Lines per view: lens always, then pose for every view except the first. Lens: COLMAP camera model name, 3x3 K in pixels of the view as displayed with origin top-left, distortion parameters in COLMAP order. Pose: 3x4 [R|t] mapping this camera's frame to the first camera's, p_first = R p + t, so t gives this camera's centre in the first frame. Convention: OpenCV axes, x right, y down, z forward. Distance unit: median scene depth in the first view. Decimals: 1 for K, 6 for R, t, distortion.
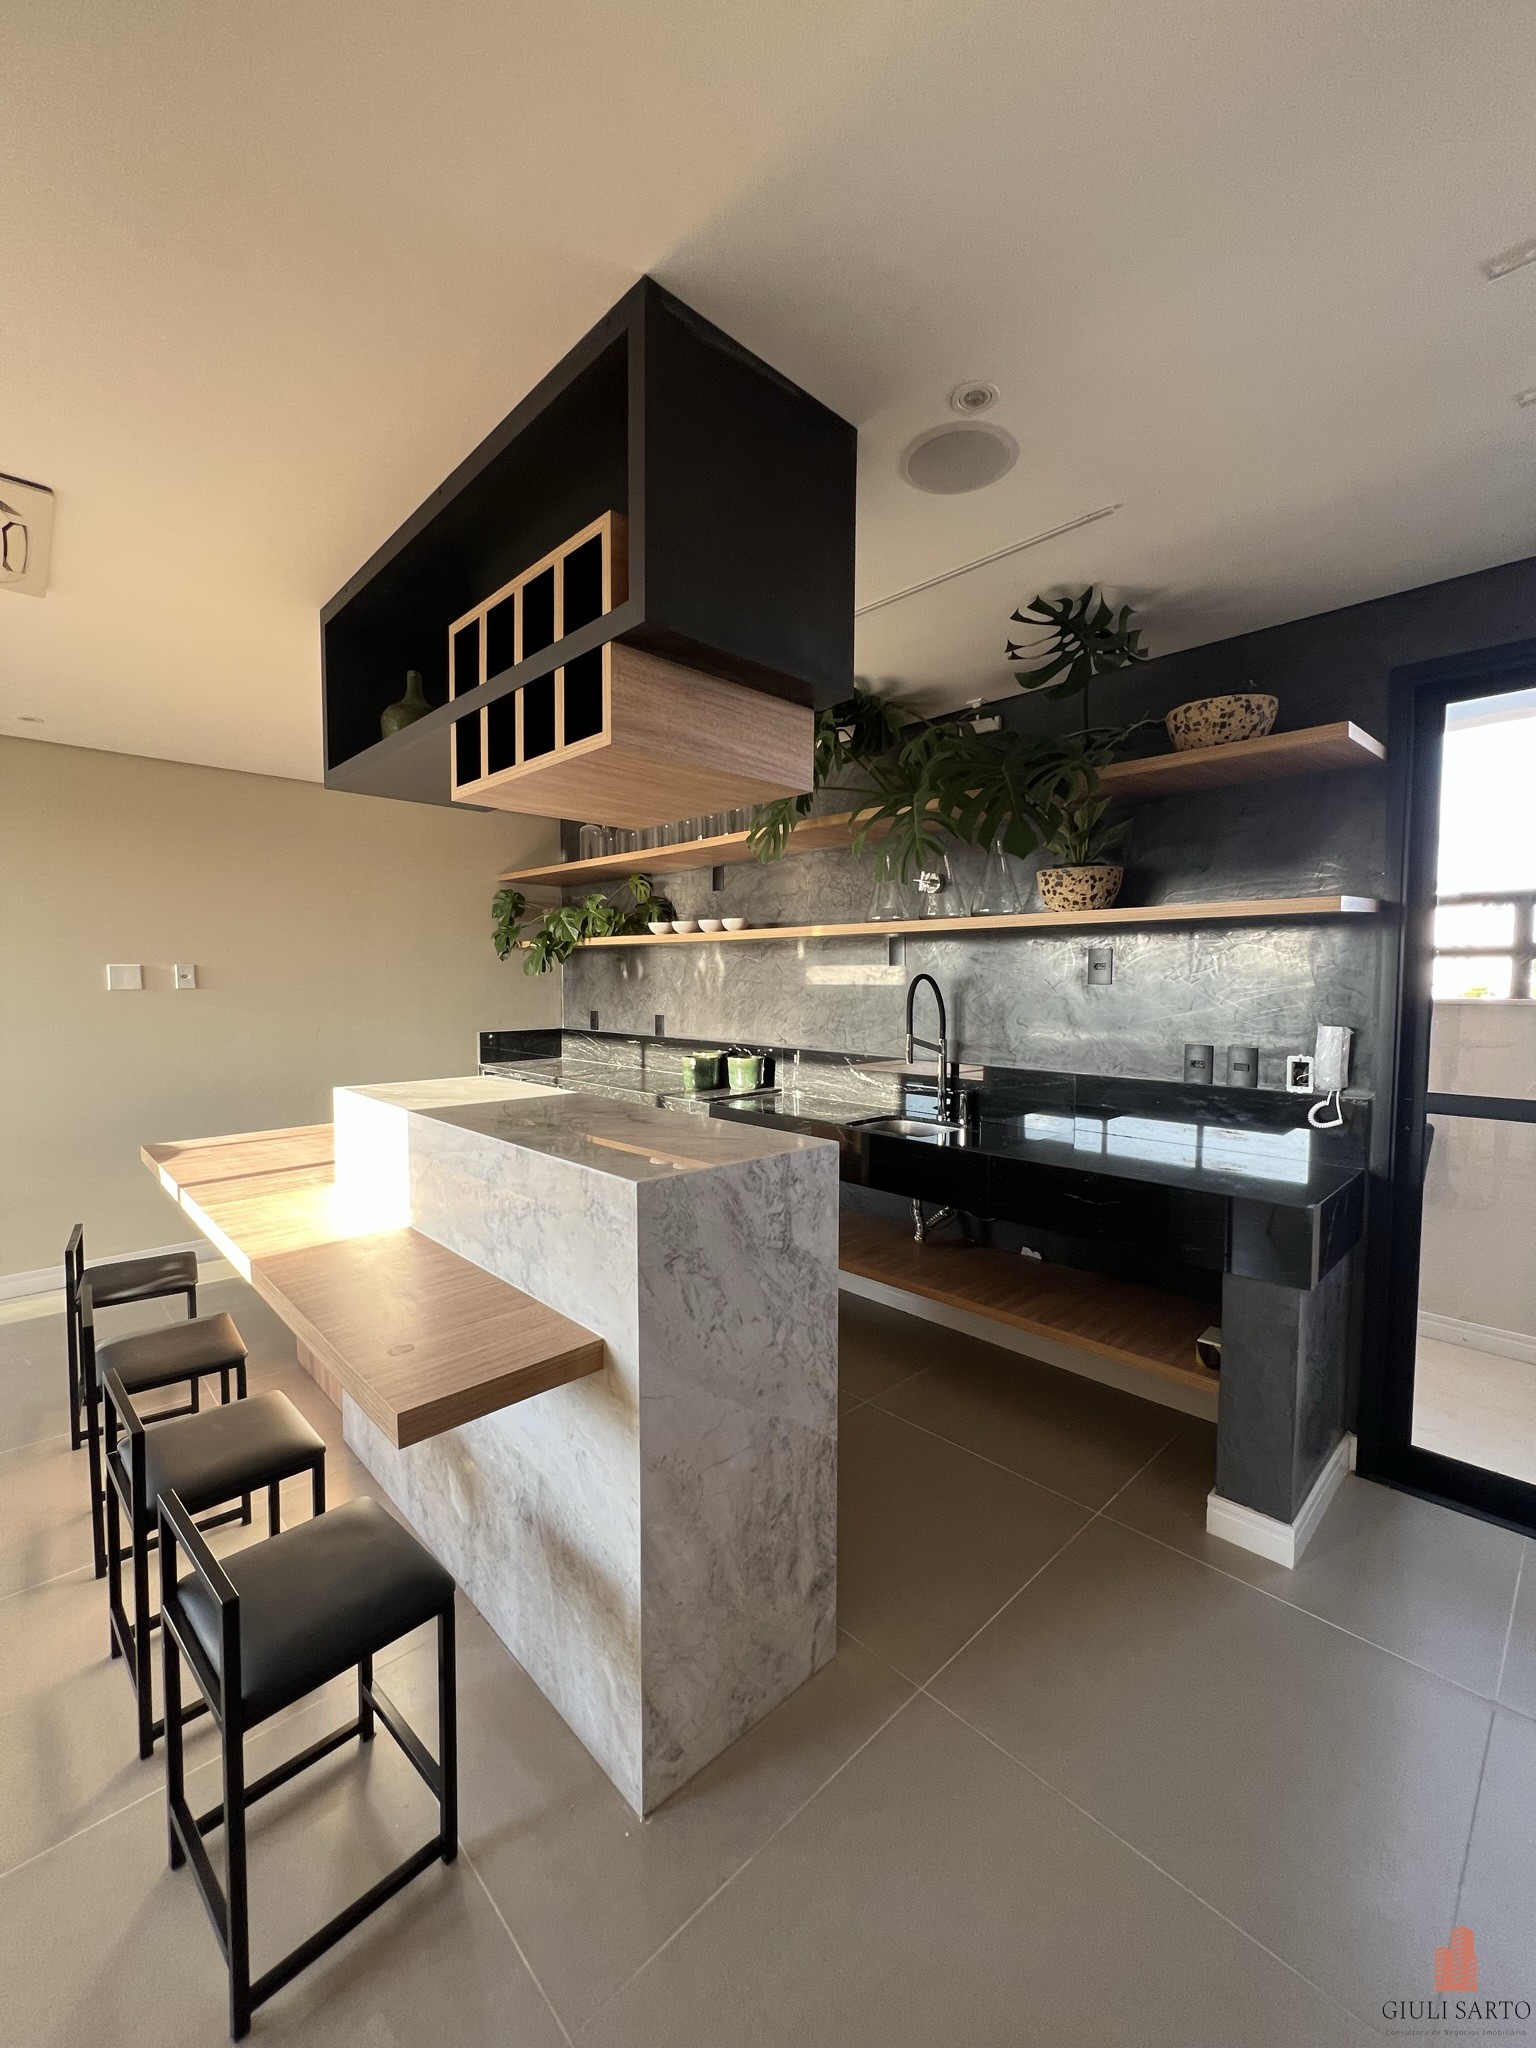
lens RADIAL K [[821.6, 0, 759.2], [0, 821.6, 1018.4], [0, 0, 1]] dist [-0.000769, 0.000508]
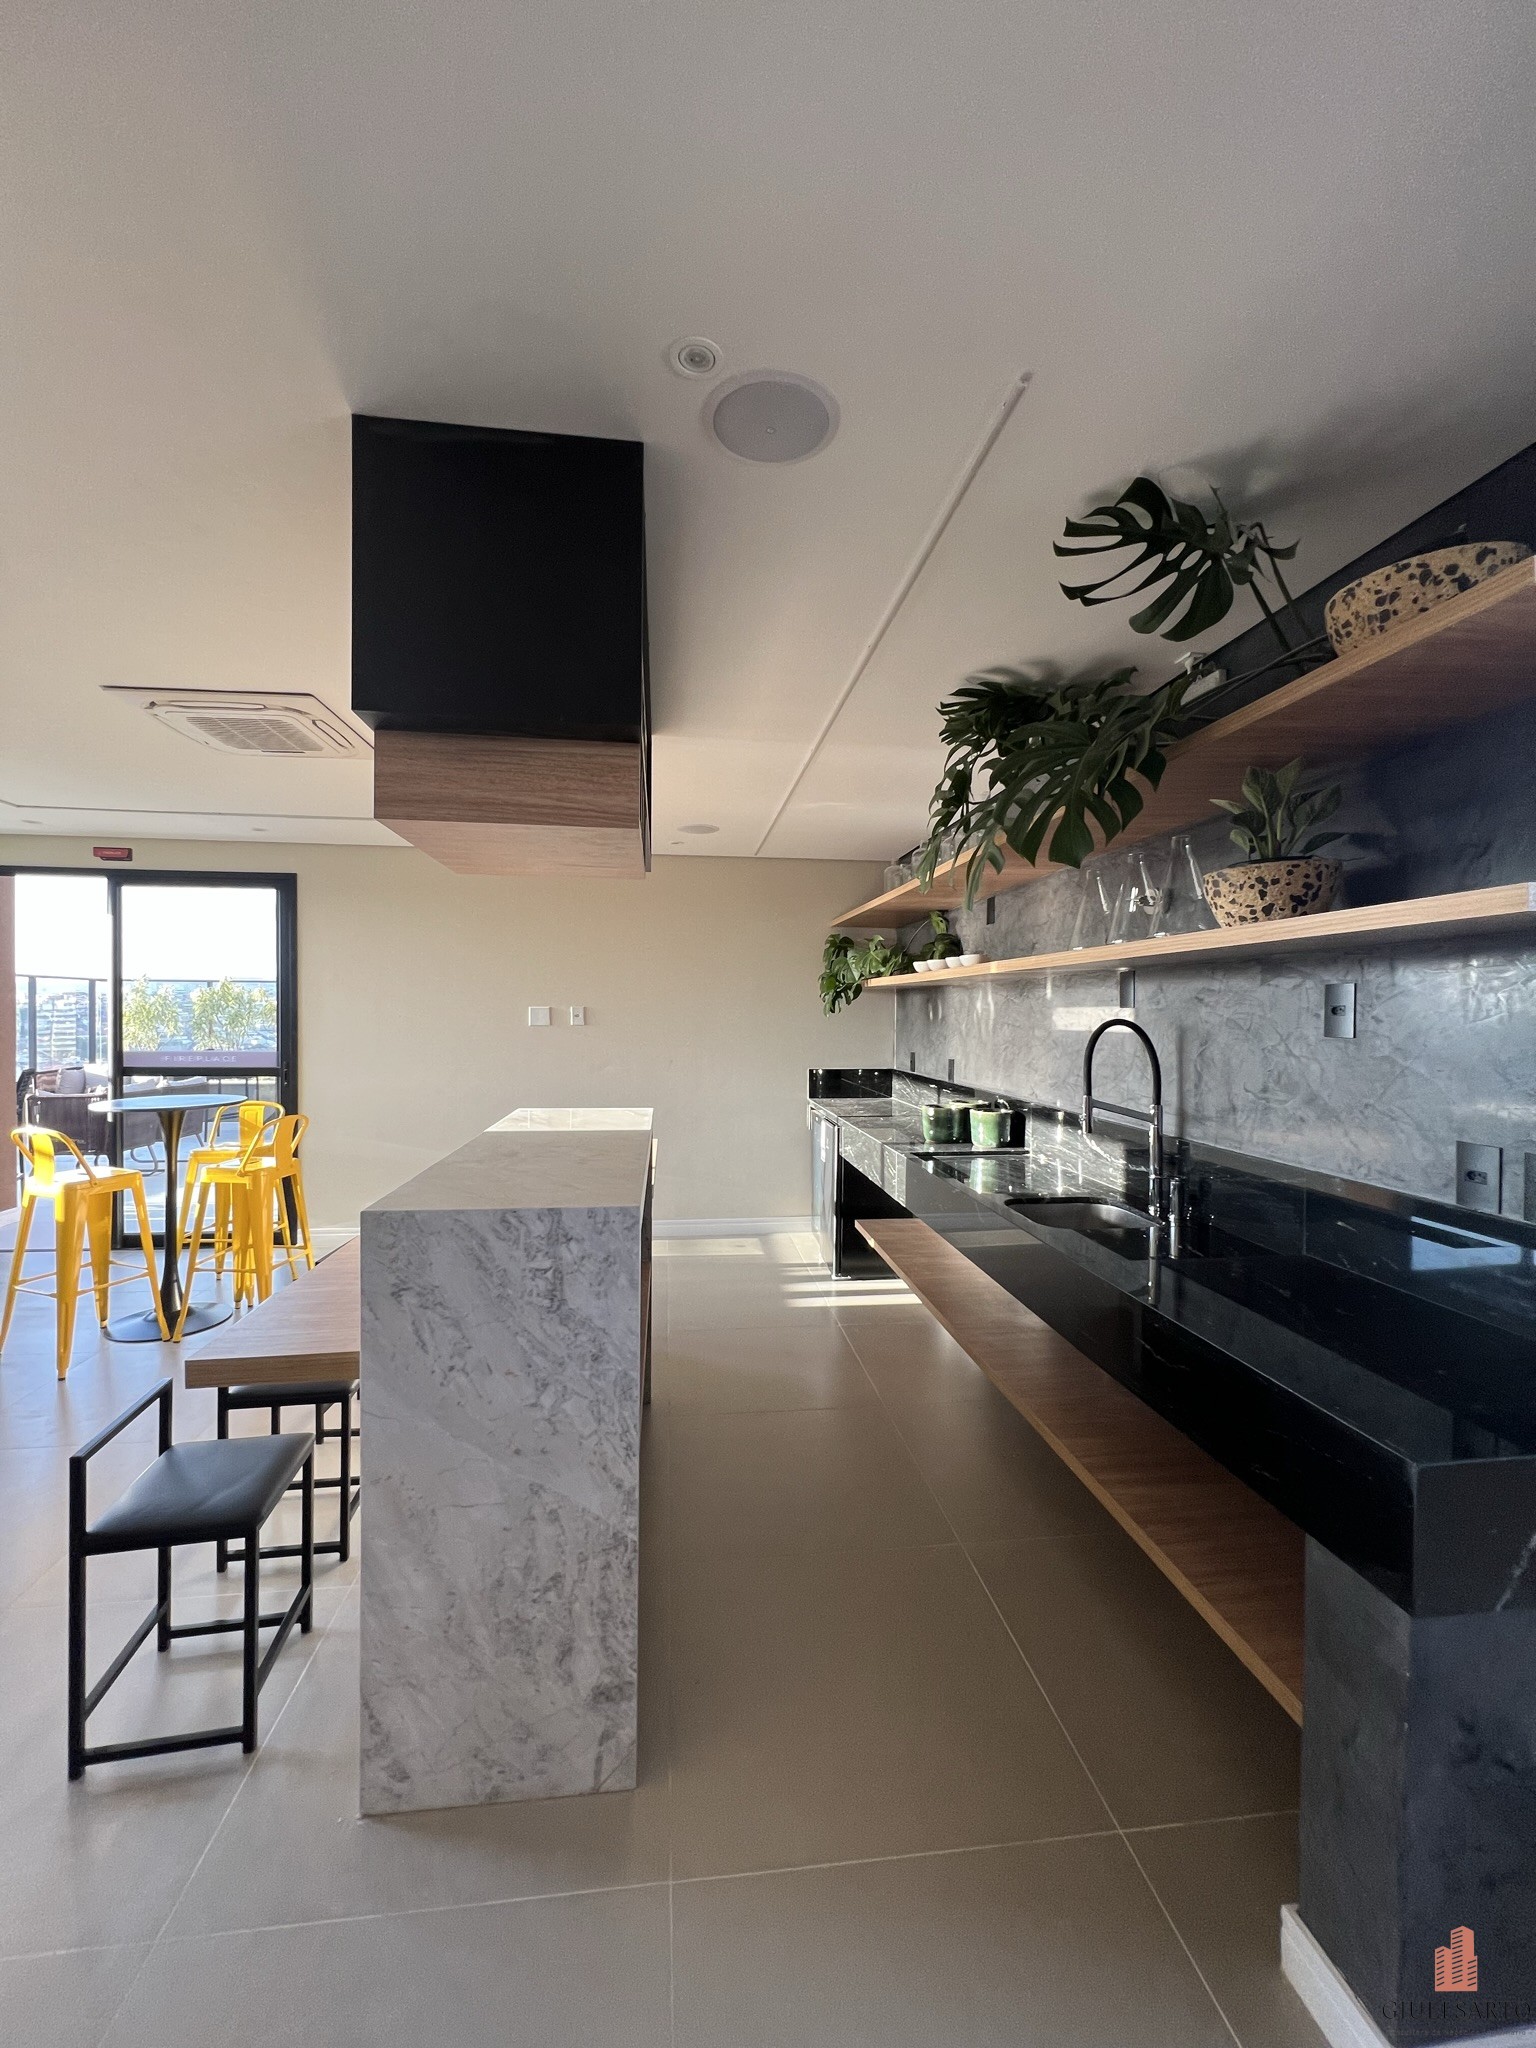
lens RADIAL K [[817.1, 0, 760.7], [0, 817.1, 1019.0], [0, 0, 1]] dist [-0.001058, 0.000234]
pose [[0.802628, 0.008326, -0.596421, 0.508826], [-0.035340, 0.998810, -0.033616, -0.021477], [0.595432, 0.048059, 0.801967, 0.234605]]
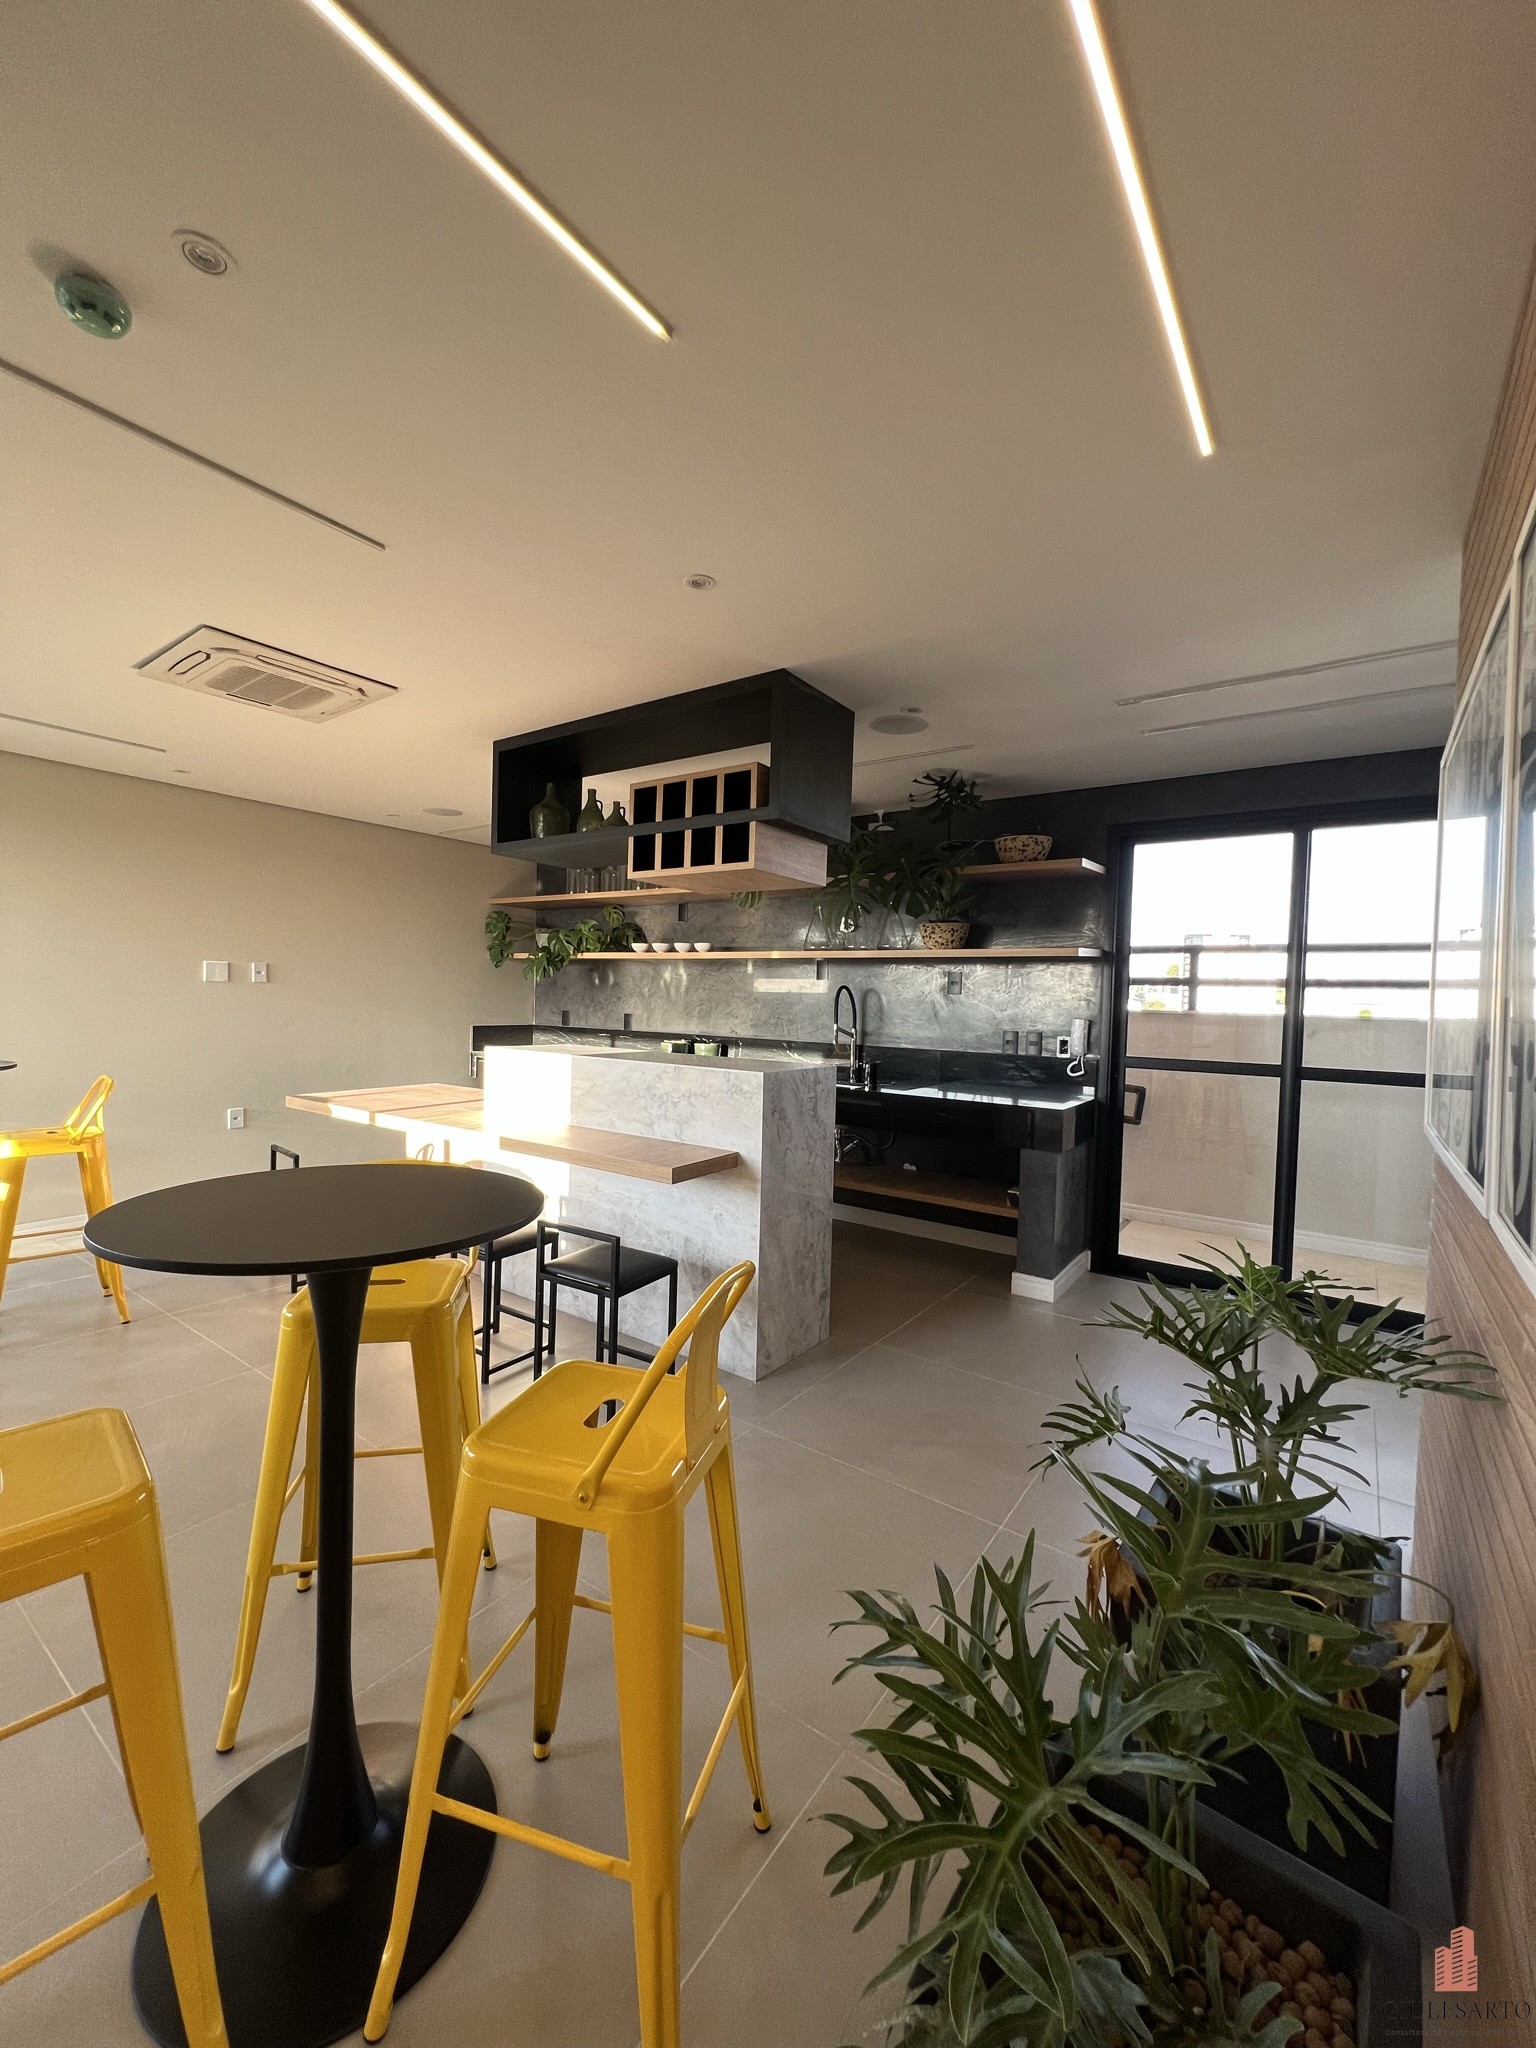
lens RADIAL K [[817.1, 0, 756.3], [0, 817.1, 1016.0], [0, 0, 1]] dist [-0.001058, 0.000234]
pose [[0.983378, 0.021316, 0.180314, -0.303189], [-0.016761, 0.999502, -0.026745, 0.059833], [-0.180794, 0.023278, 0.983245, -0.598620]]
